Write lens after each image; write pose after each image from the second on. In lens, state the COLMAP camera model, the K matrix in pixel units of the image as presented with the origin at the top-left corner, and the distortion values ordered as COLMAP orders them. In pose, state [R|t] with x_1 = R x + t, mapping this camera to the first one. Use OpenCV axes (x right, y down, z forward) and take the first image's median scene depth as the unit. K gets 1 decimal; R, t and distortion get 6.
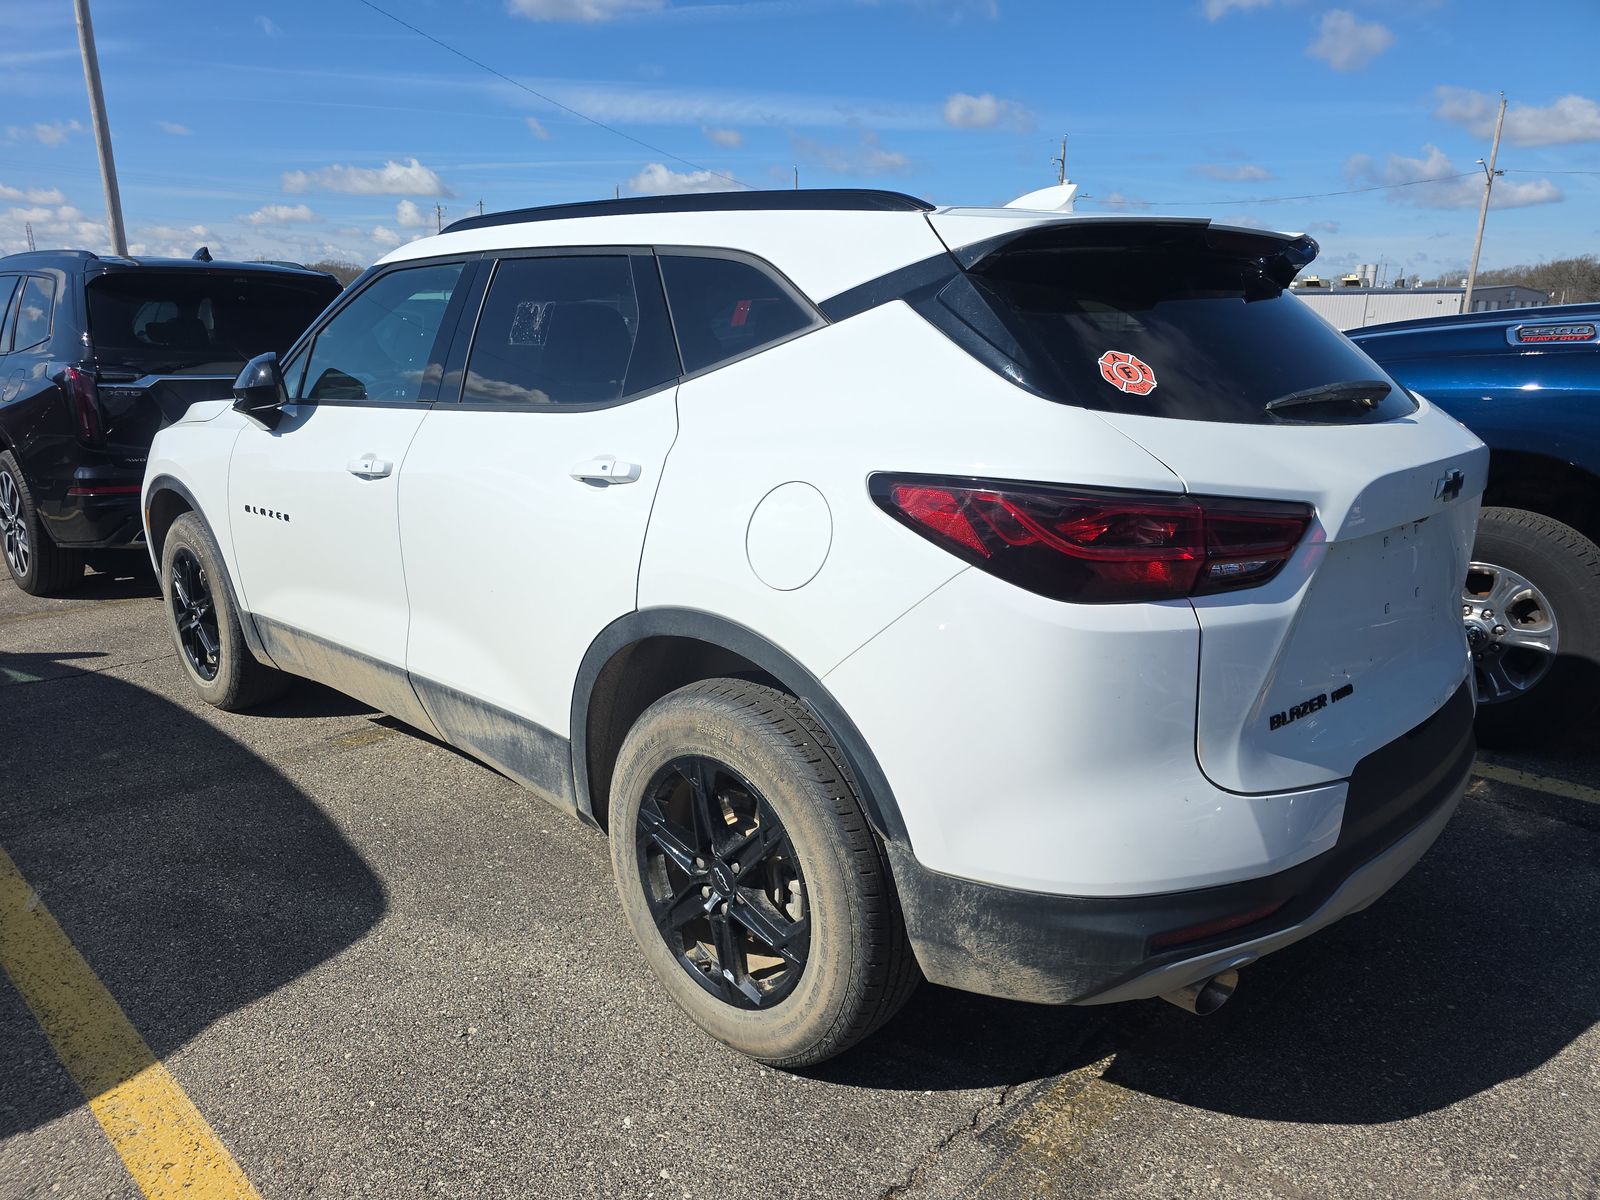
lens RADIAL K [[1200.2, 0, 814.0], [0, 1200.2, 594.5], [0, 0, 1]] dist [0.050020, -0.050679]
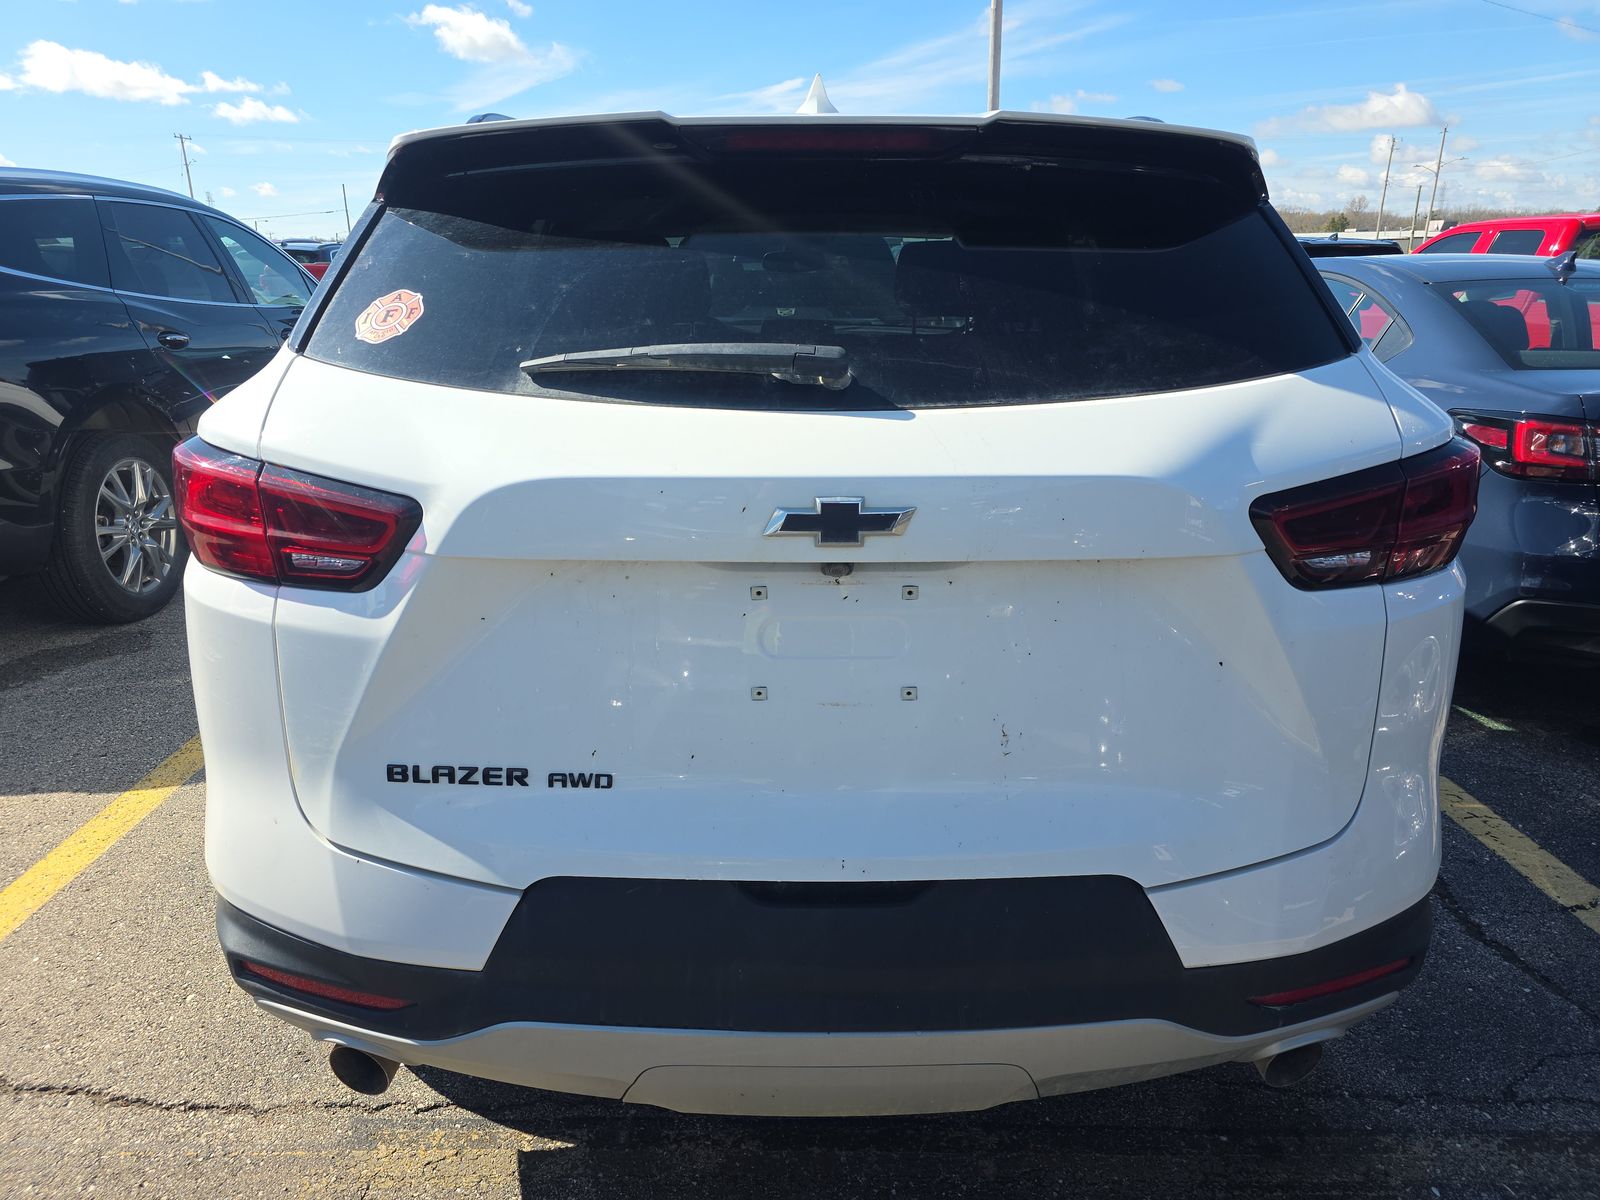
lens RADIAL K [[1200.2, 0, 803.7], [0, 1200.2, 598.5], [0, 0, 1]] dist [0.050020, -0.050679]
pose [[0.650986, 0.192602, -0.734249, 0.966129], [-0.161249, 0.980287, 0.114178, -0.118835], [0.741765, 0.044068, 0.669210, 0.587828]]
